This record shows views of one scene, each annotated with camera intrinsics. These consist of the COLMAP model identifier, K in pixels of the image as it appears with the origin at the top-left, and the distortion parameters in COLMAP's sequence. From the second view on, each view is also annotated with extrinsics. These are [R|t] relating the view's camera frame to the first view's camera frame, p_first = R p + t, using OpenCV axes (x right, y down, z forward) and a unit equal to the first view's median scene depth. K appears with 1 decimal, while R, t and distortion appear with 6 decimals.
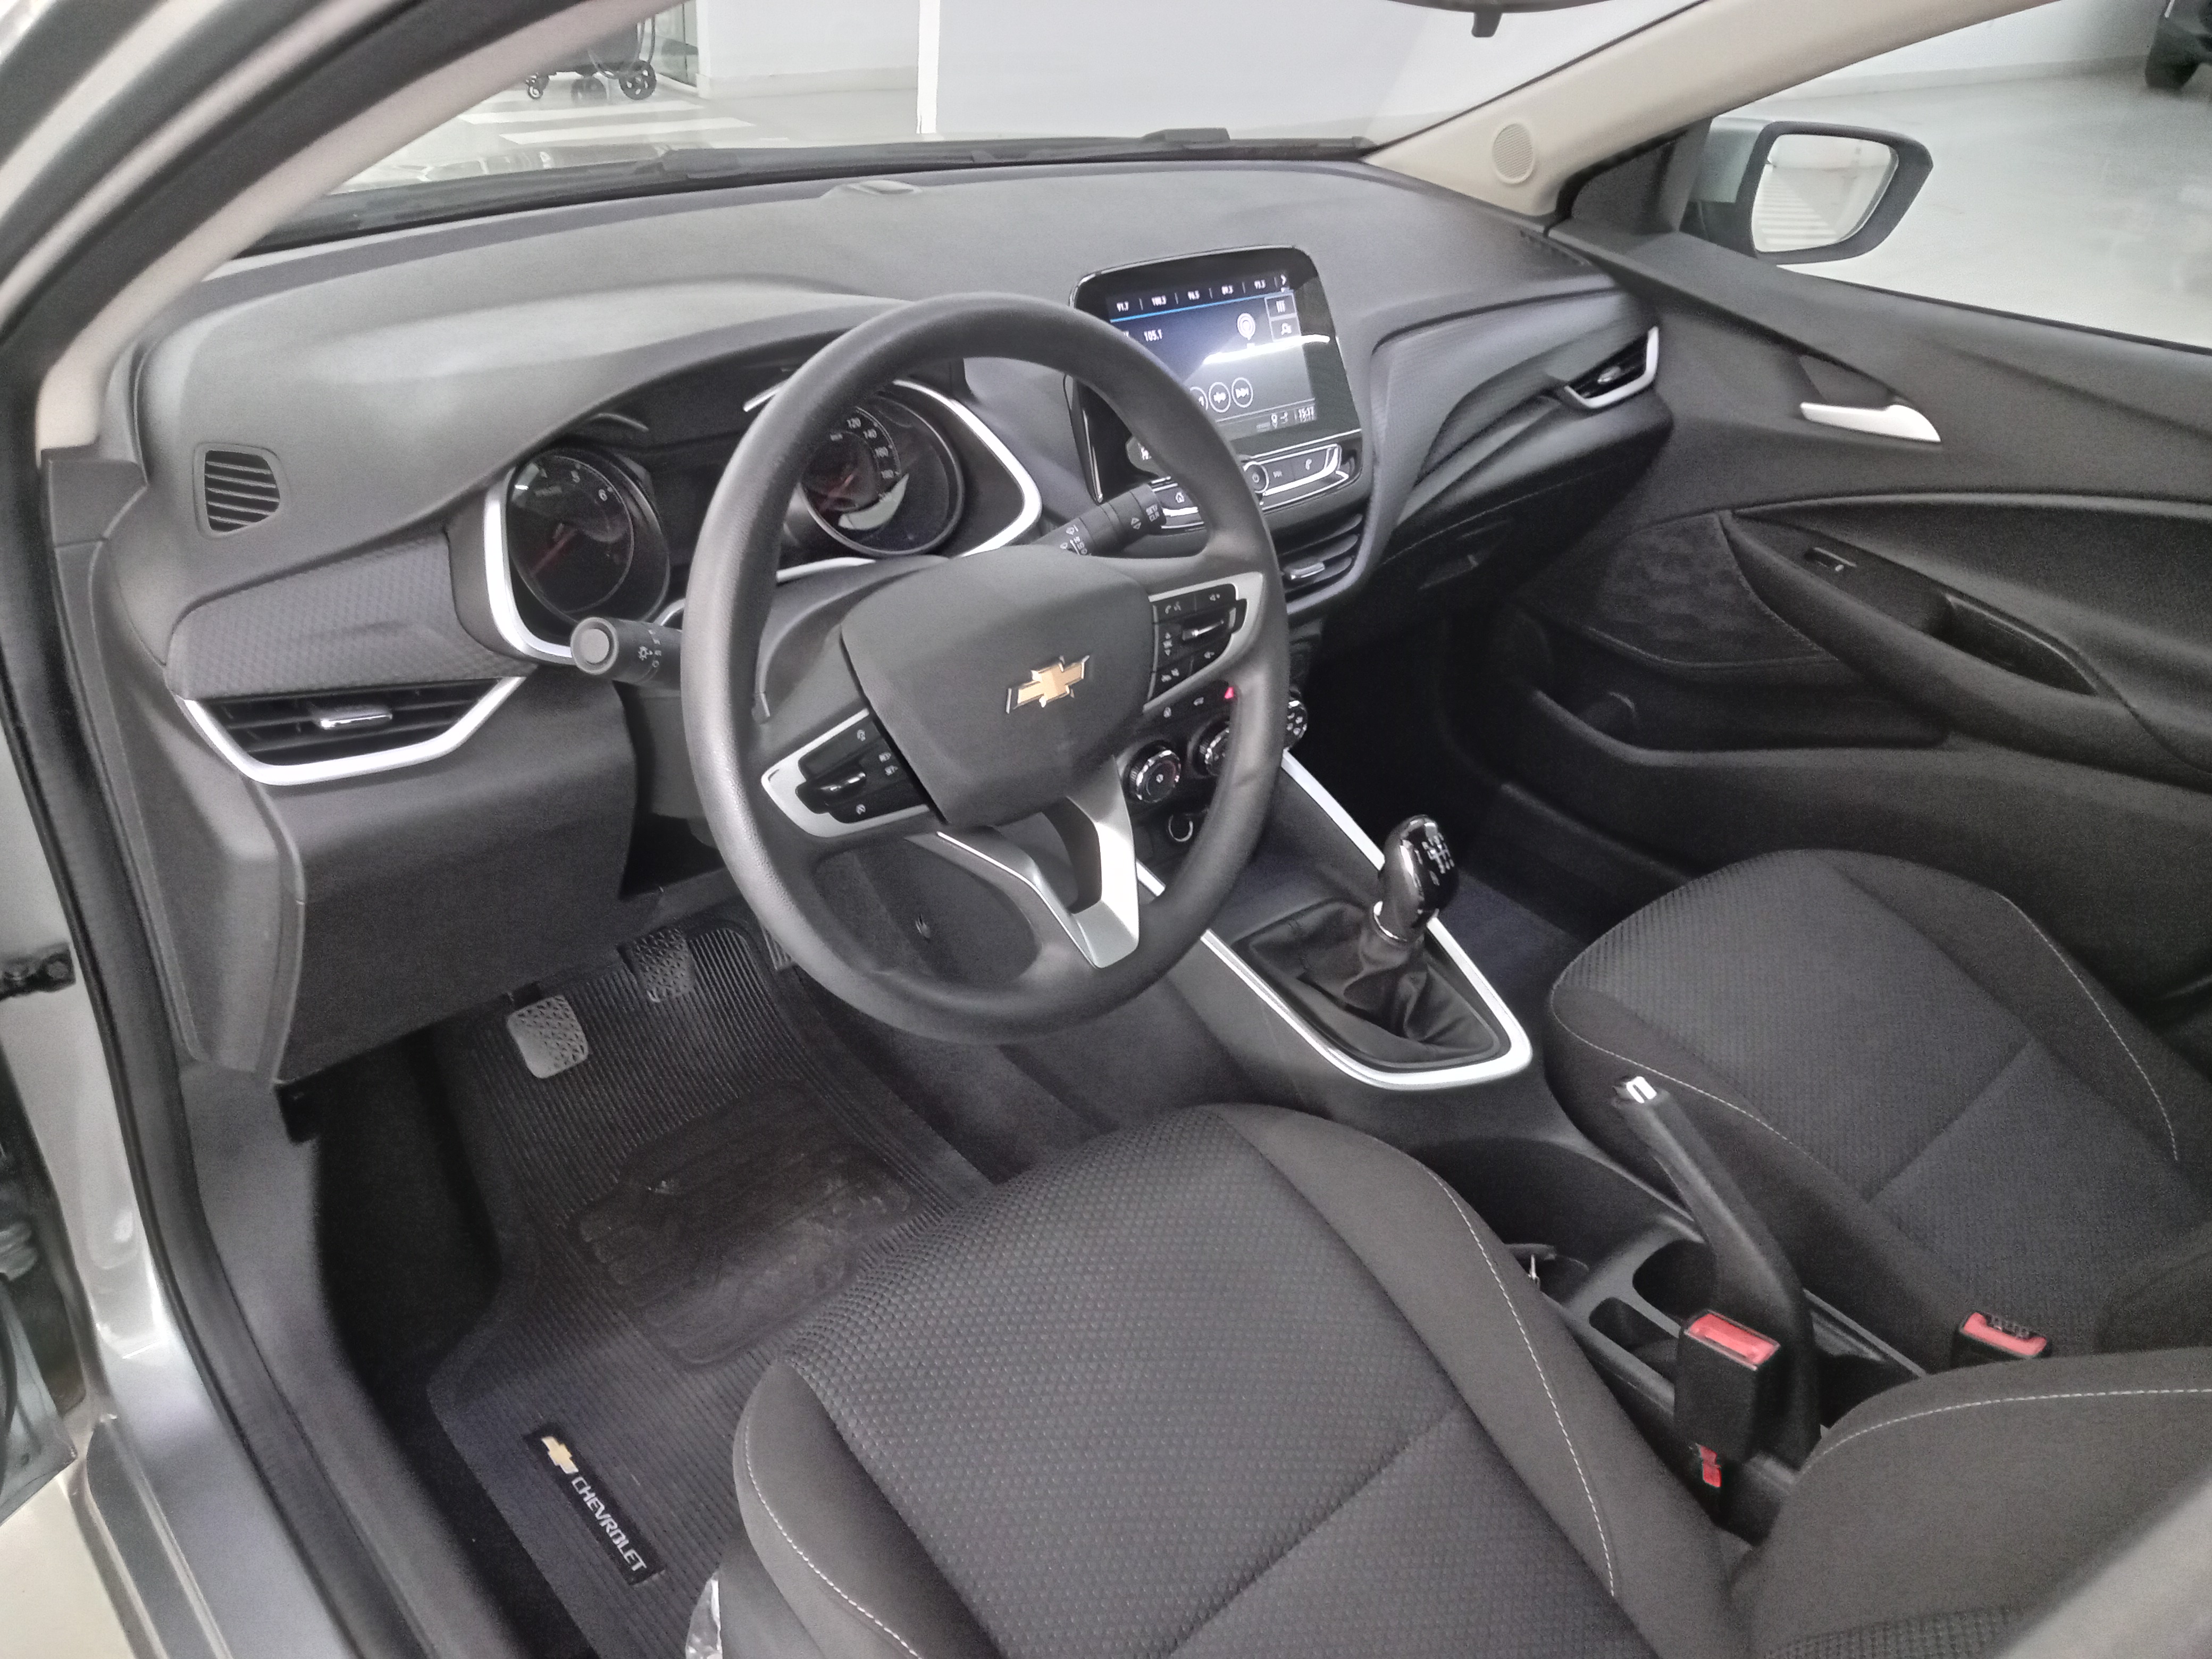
lens RADIAL K [[1722.2, 0, 1106.1], [0, 1722.2, 809.3], [0, 0, 1]] dist [0.053266, 0.000309]
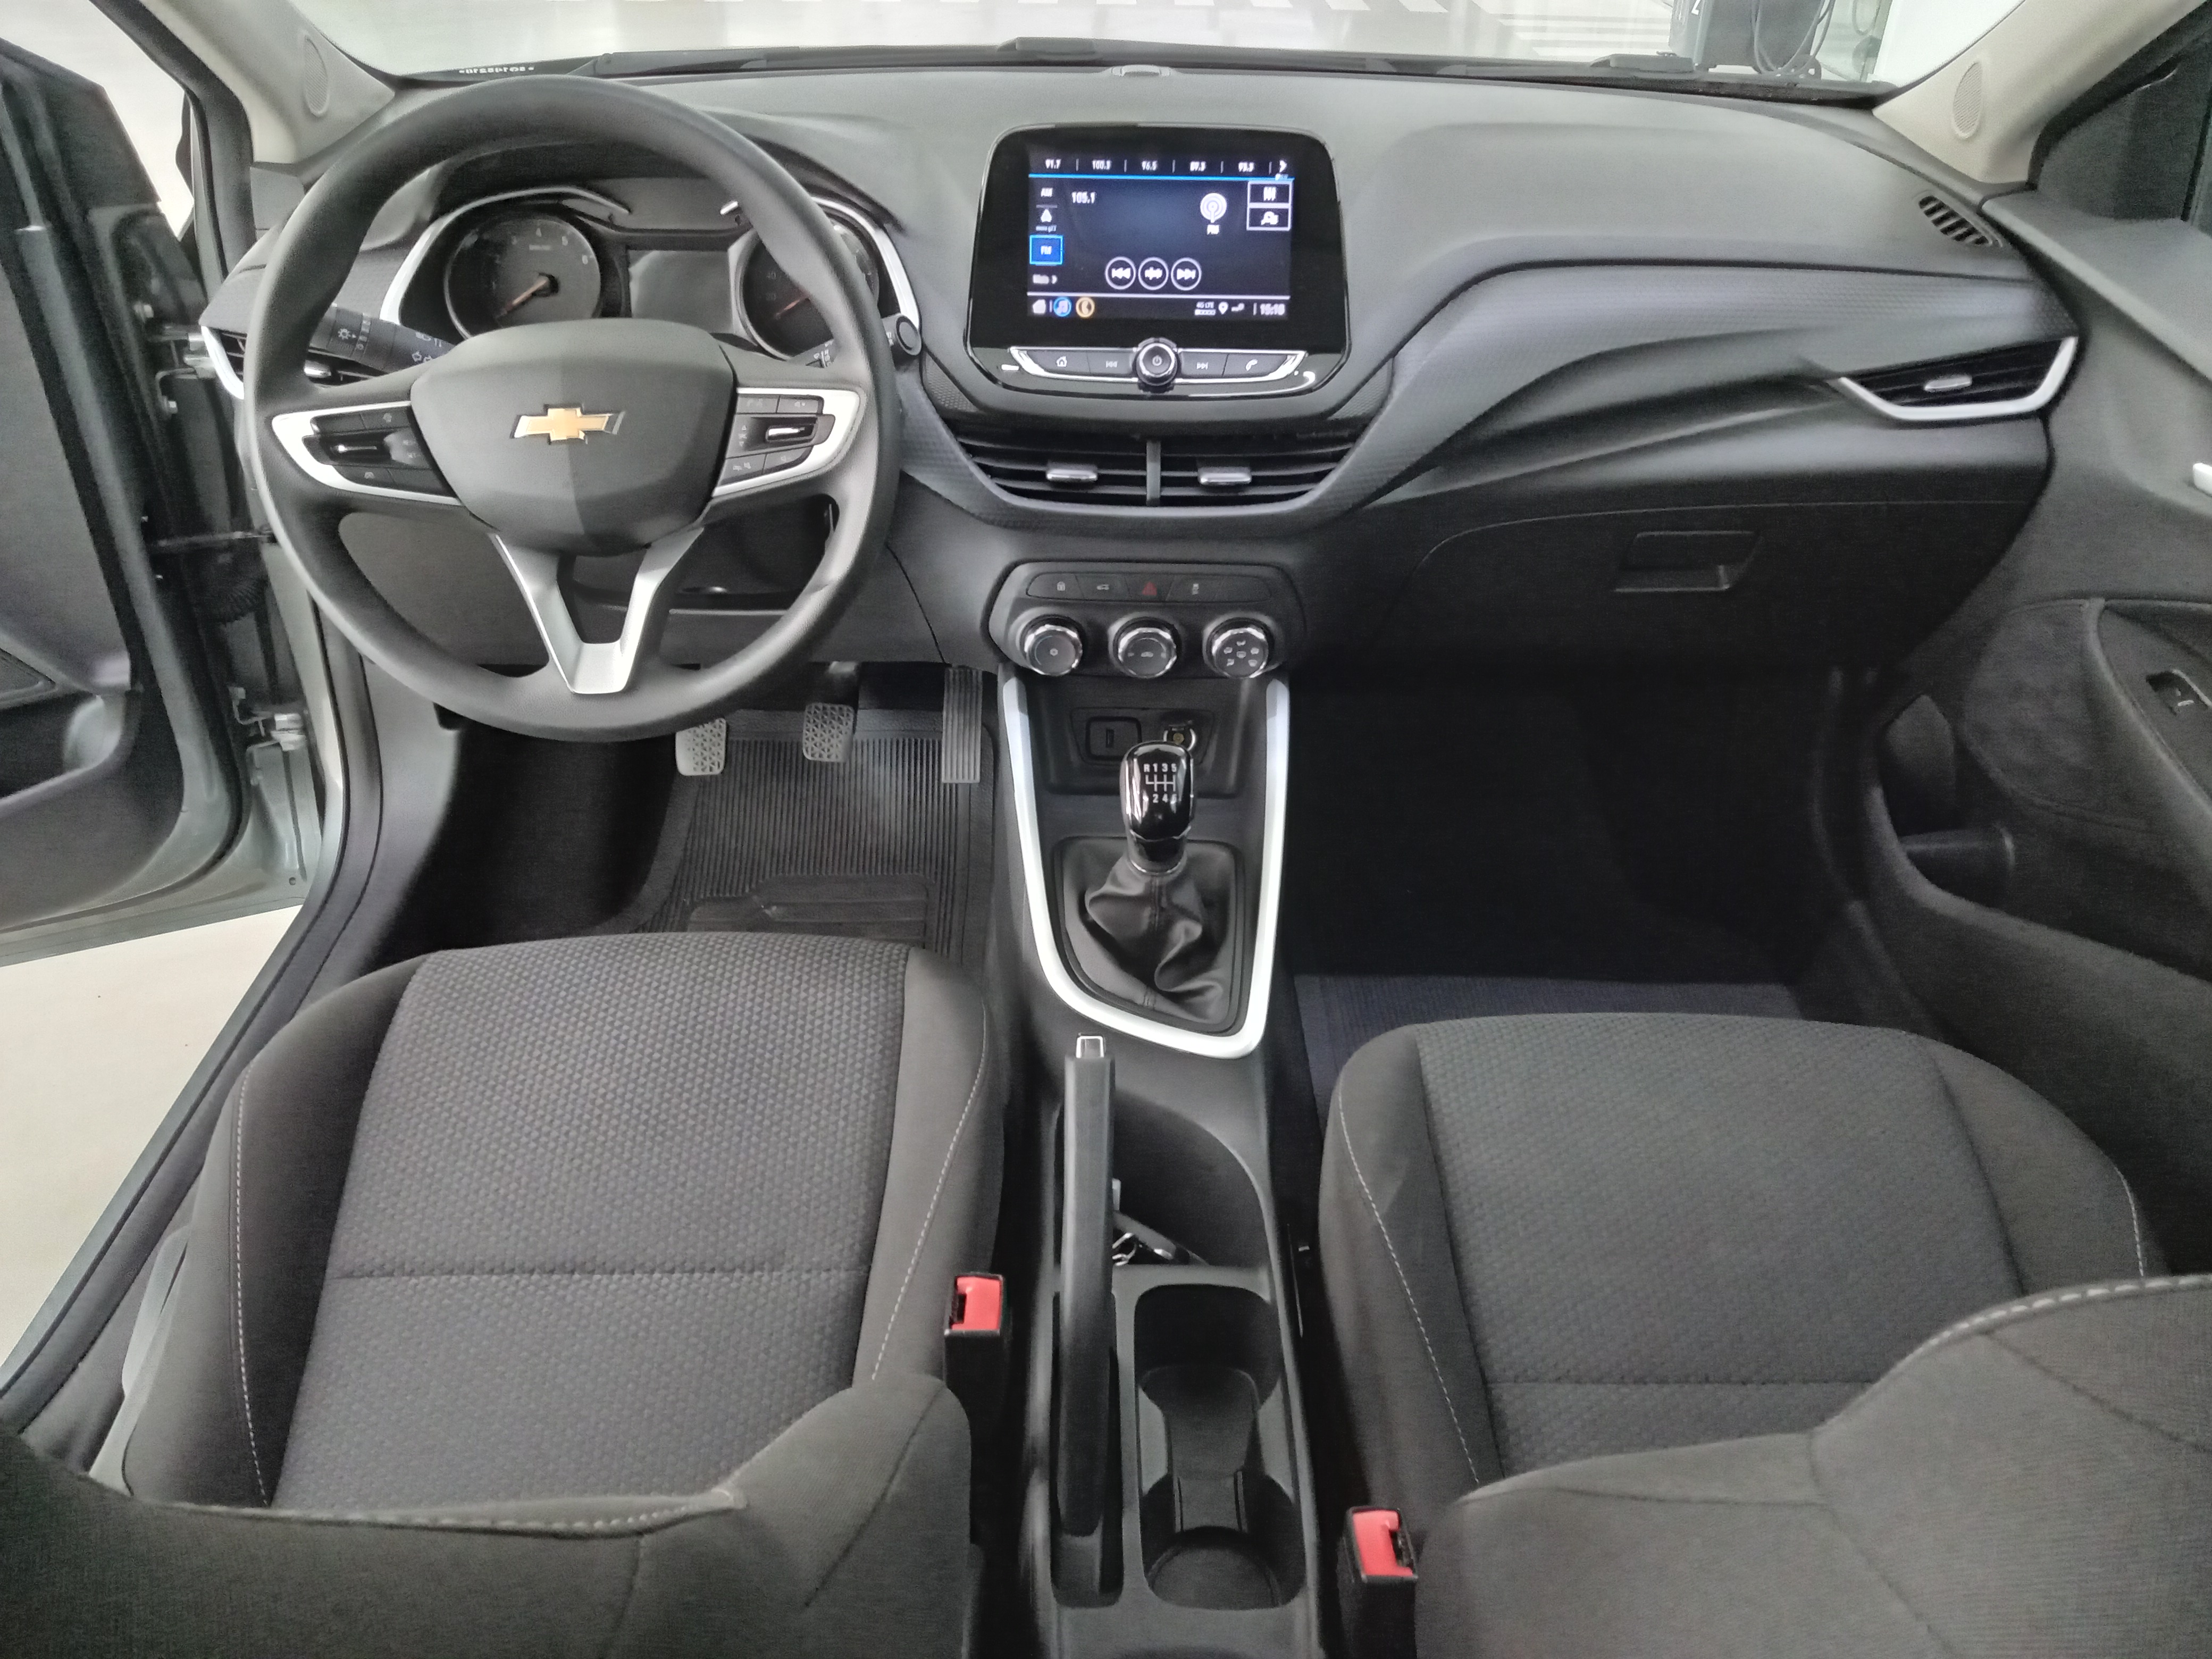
lens RADIAL K [[1698.2, 0, 1106.0], [0, 1698.2, 829.5], [0, 0, 1]] dist [0.017946, -0.008826]
pose [[0.730157, 0.312819, -0.607466, 0.639258], [-0.311759, 0.943631, 0.111204, -0.036563], [0.608011, 0.108187, 0.786523, 0.233542]]
